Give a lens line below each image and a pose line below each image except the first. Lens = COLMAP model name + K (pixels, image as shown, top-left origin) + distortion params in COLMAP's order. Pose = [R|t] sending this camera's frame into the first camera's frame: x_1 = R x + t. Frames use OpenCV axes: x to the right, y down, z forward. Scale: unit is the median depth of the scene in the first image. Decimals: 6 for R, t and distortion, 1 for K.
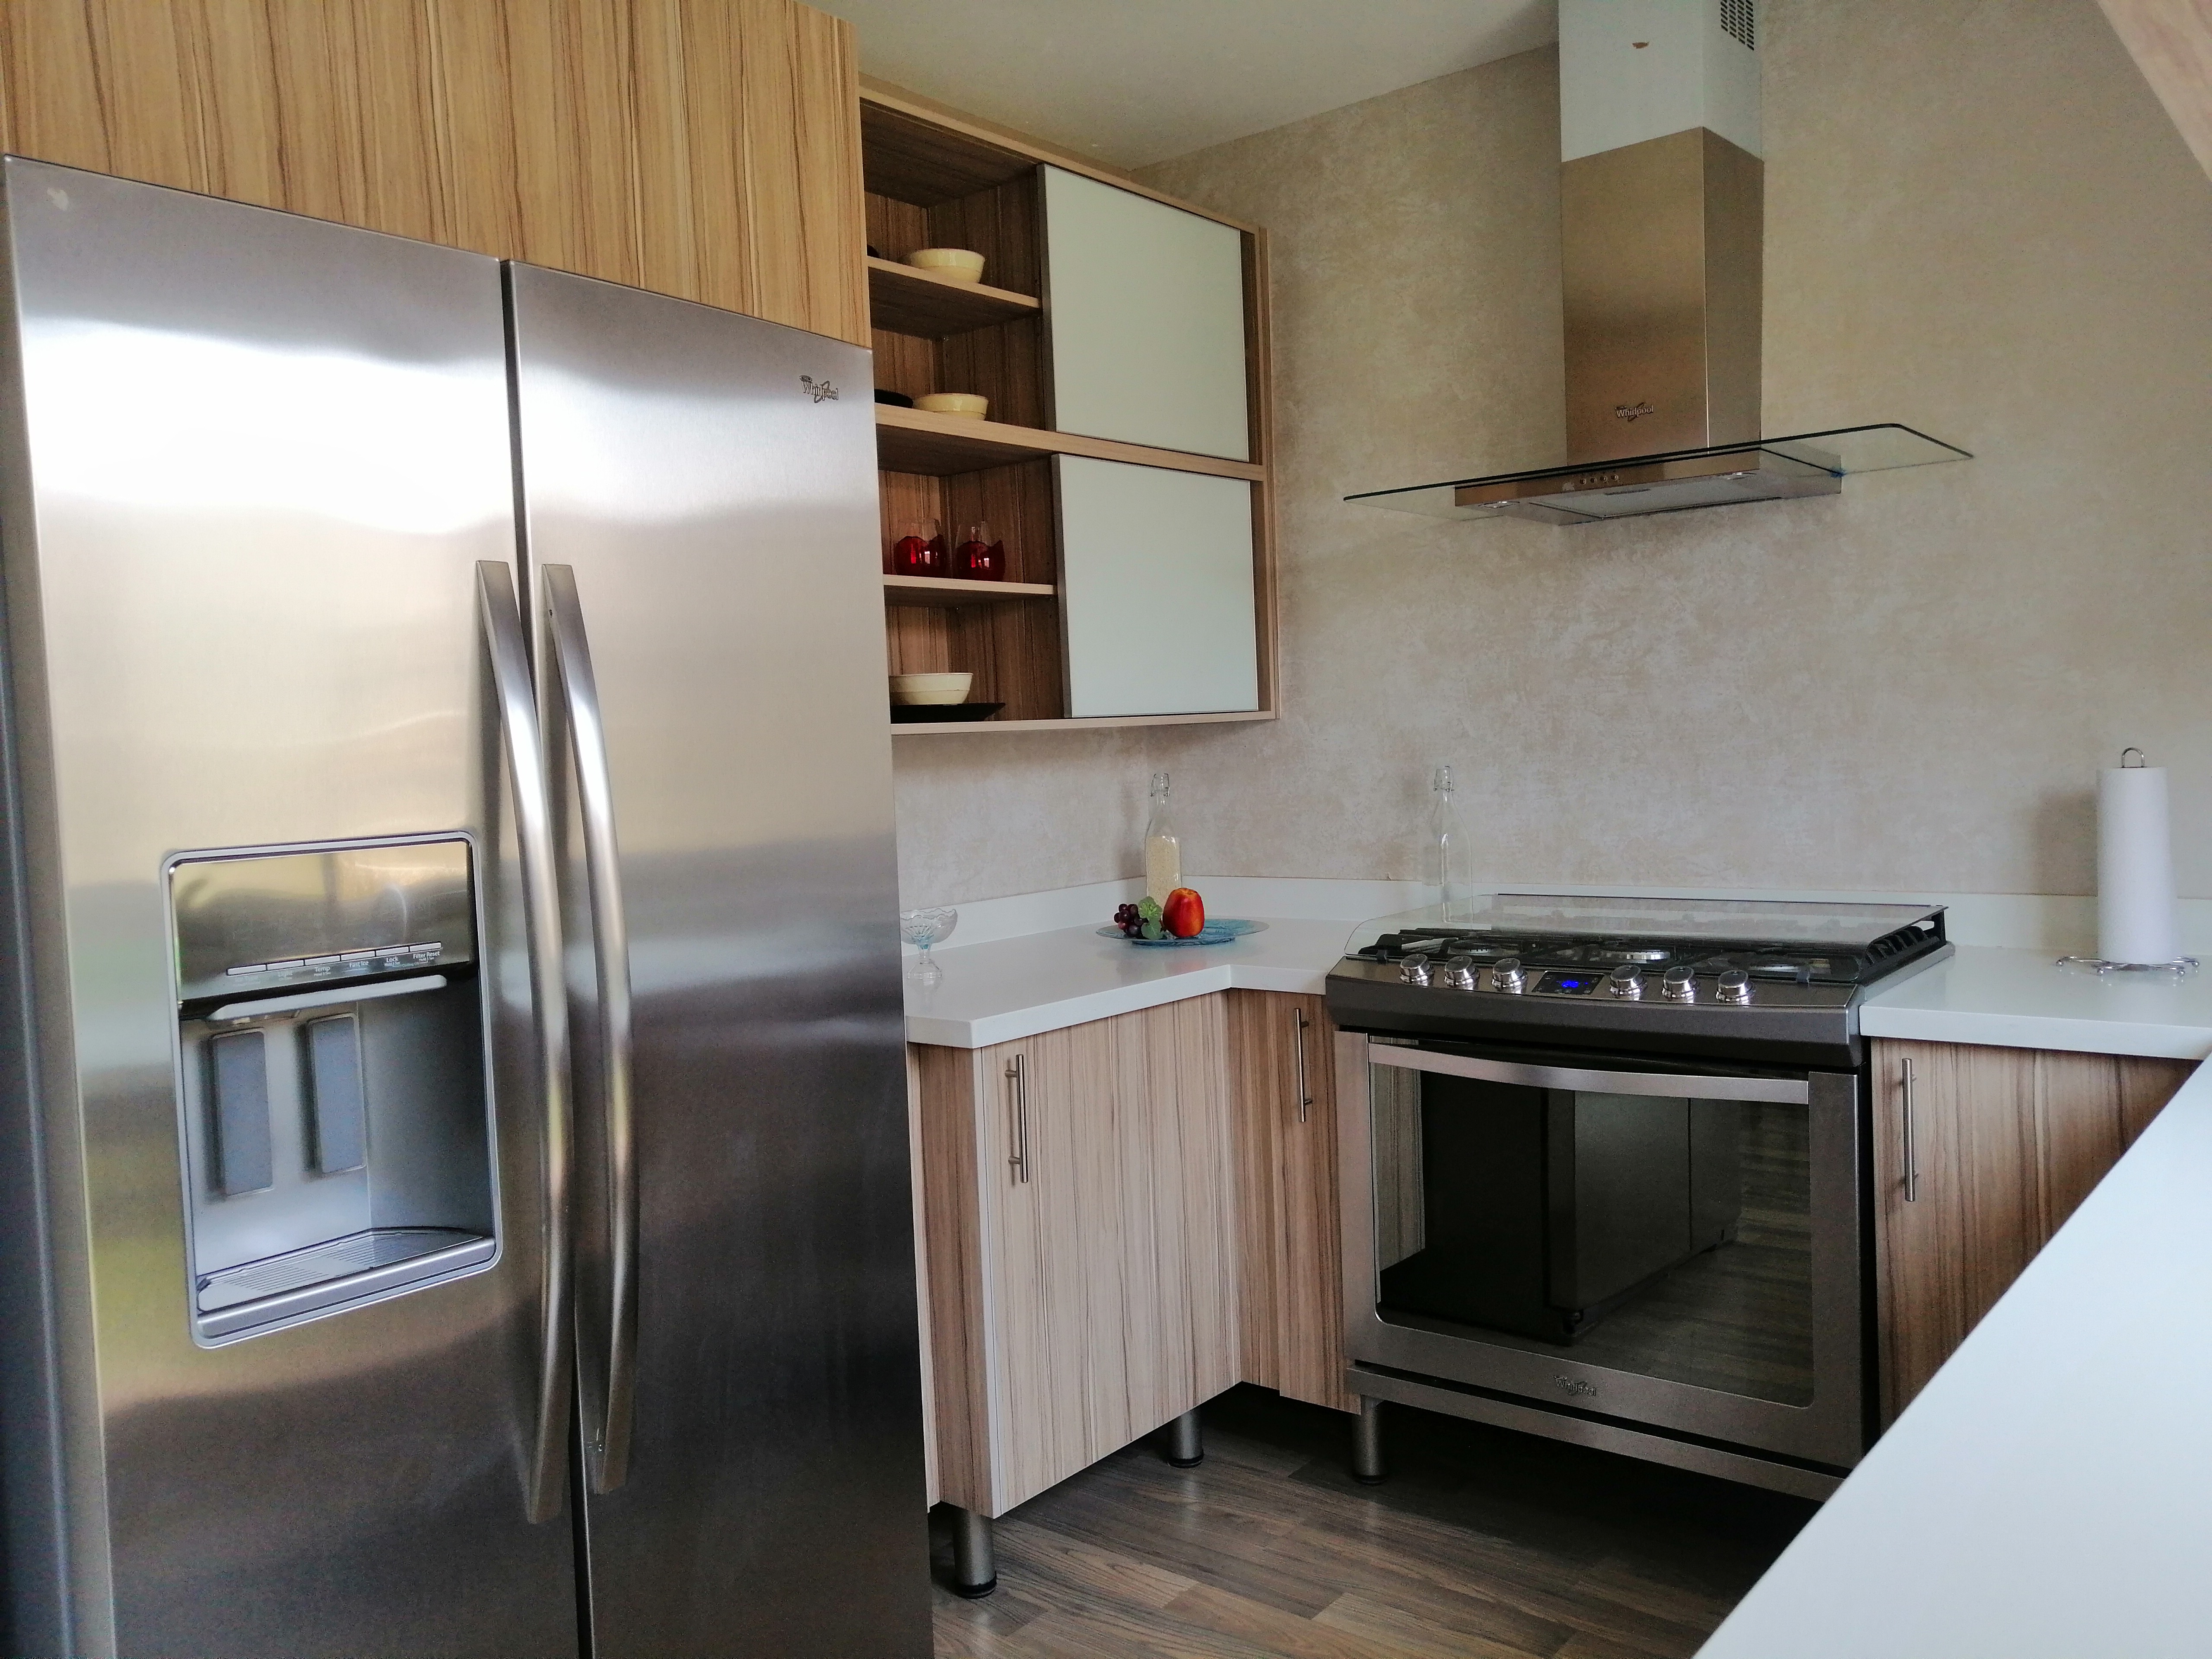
lens RADIAL K [[1706.3, 0, 1097.3], [0, 1706.3, 824.3], [0, 0, 1]] dist [-0.014181, 0.051156]
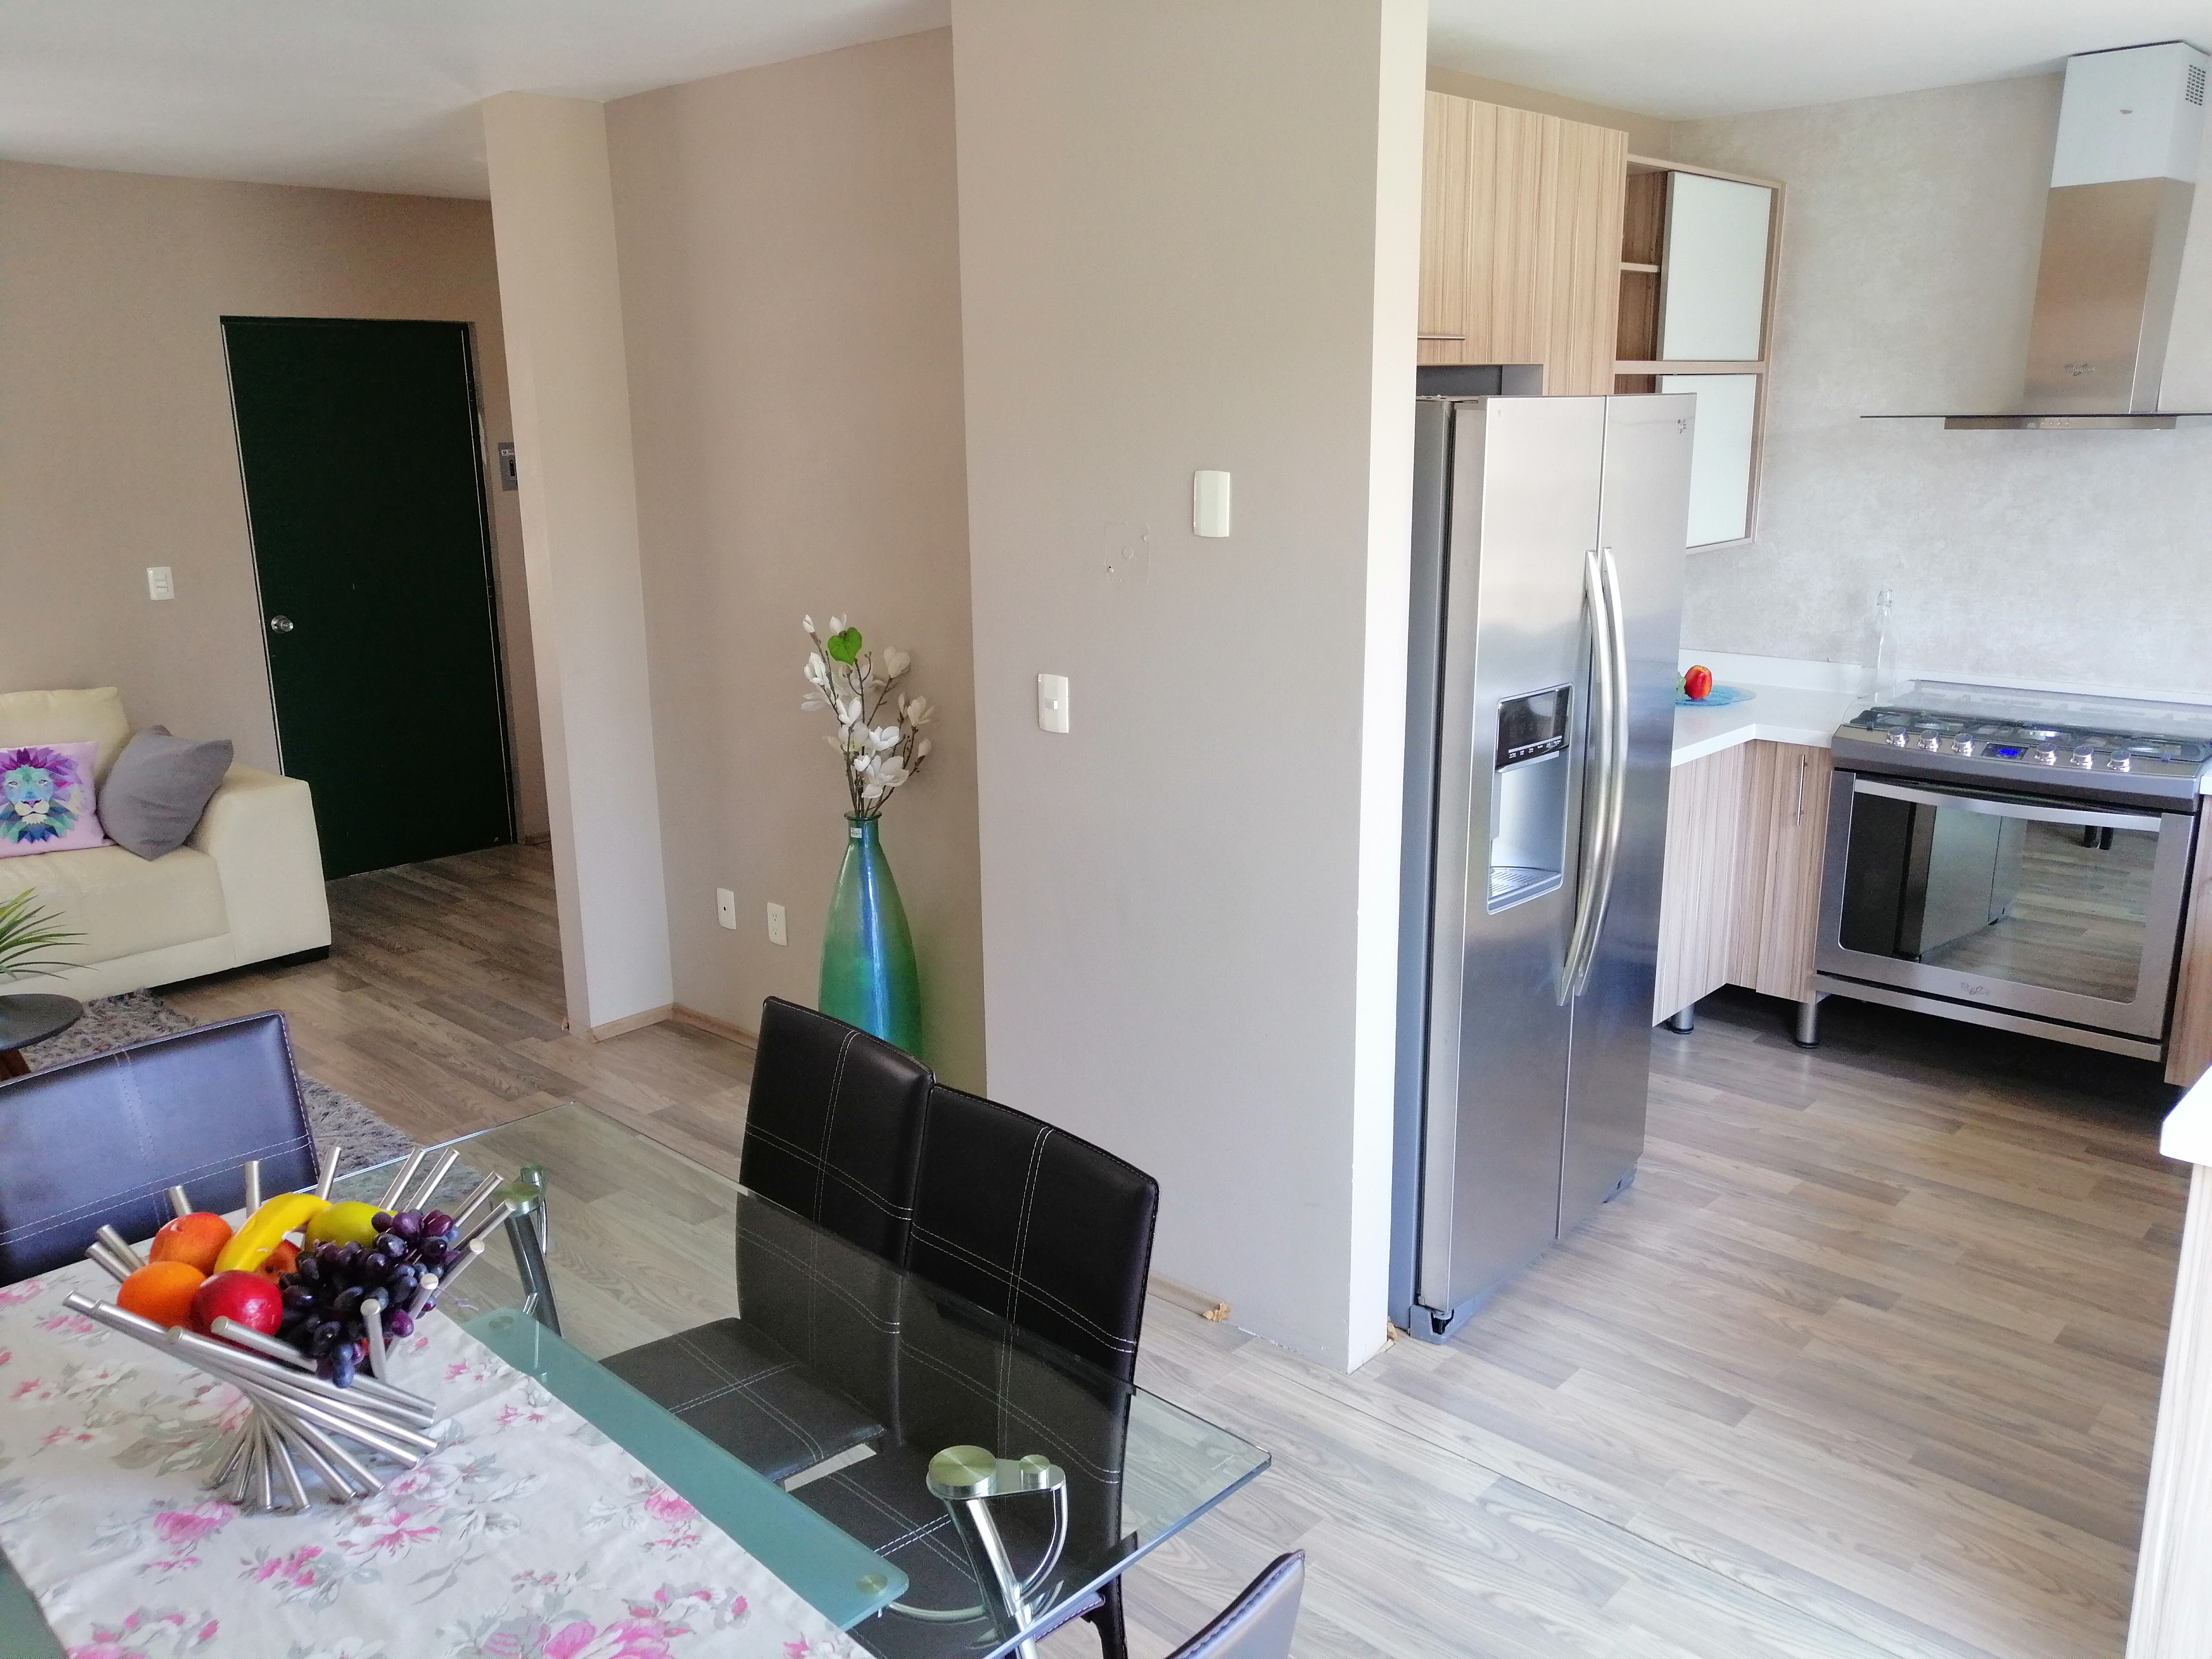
lens RADIAL K [[1706.3, 0, 1096.9], [0, 1706.3, 822.7], [0, 0, 1]] dist [-0.014181, 0.051156]
pose [[0.997707, 0.042632, -0.052571, -0.433747], [-0.031718, 0.980632, 0.193272, -0.110778], [0.059793, -0.191161, 0.979736, -0.576569]]
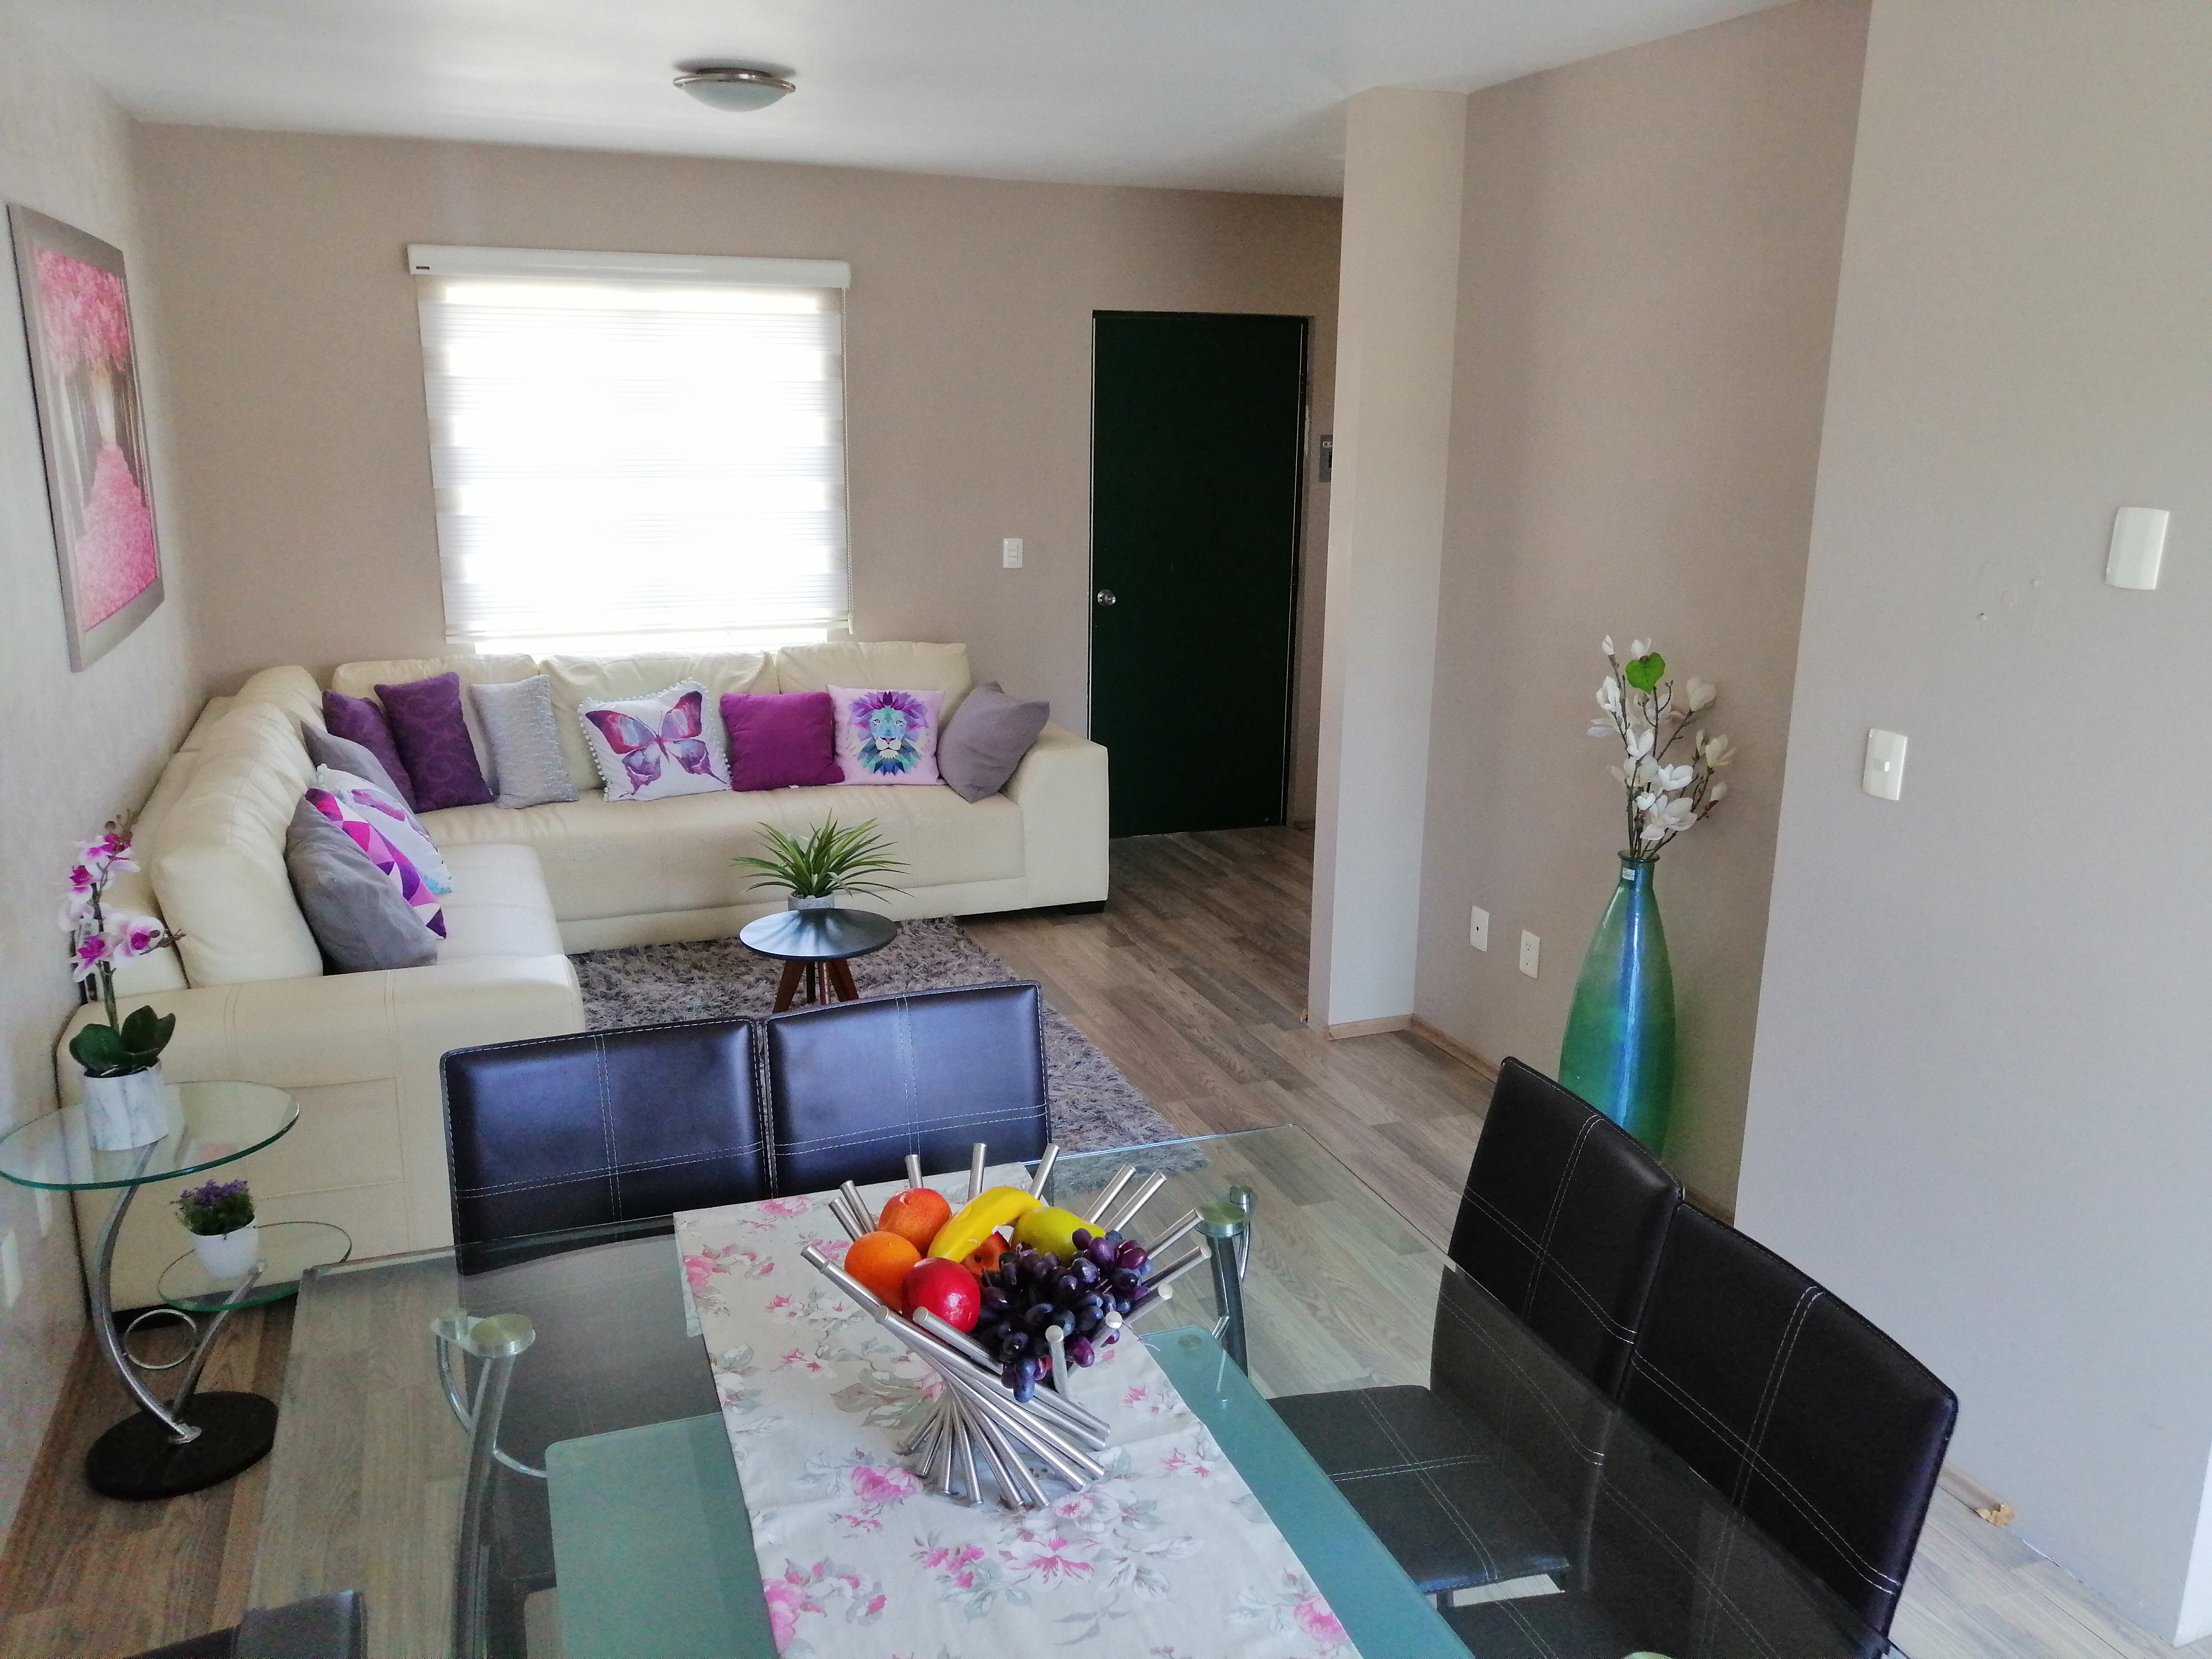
lens RADIAL K [[1706.3, 0, 1102.9], [0, 1706.3, 827.6], [0, 0, 1]] dist [-0.014181, 0.051156]
pose [[0.866898, 0.171831, -0.467934, -0.450658], [-0.072426, 0.972167, 0.222815, -0.119004], [0.493196, -0.159267, 0.855214, -0.514425]]
